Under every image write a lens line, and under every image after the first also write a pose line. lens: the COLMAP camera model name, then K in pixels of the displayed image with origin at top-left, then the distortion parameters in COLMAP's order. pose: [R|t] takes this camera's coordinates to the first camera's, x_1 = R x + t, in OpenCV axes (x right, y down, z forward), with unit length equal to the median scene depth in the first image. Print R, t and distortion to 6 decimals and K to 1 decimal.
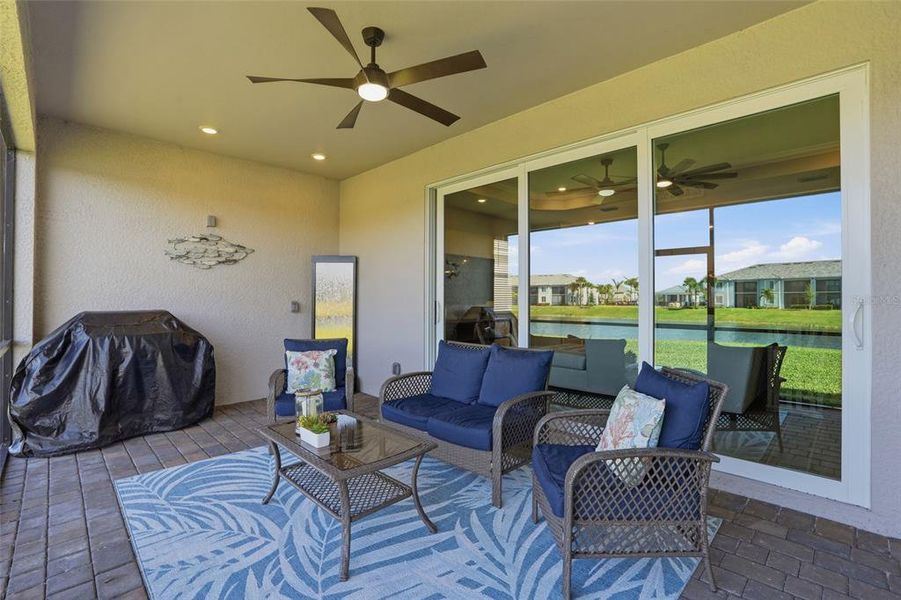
lens RADIAL K [[416.0, 0, 445.1], [0, 416.0, 297.3], [0, 0, 1]] dist [-0.075317, 0.029531]
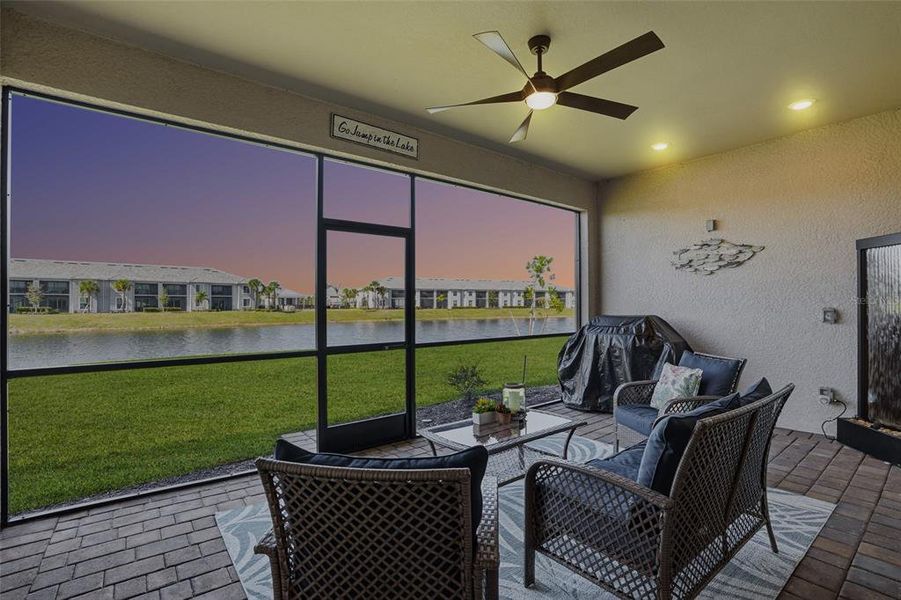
lens RADIAL K [[416.0, 0, 445.1], [0, 416.0, 297.3], [0, 0, 1]] dist [-0.075317, 0.029531]
pose [[-0.114170, -0.017859, -0.993301, 0.469638], [-0.002305, 0.999840, -0.017711, 0.002924], [0.993459, 0.000268, -0.114193, 0.505780]]
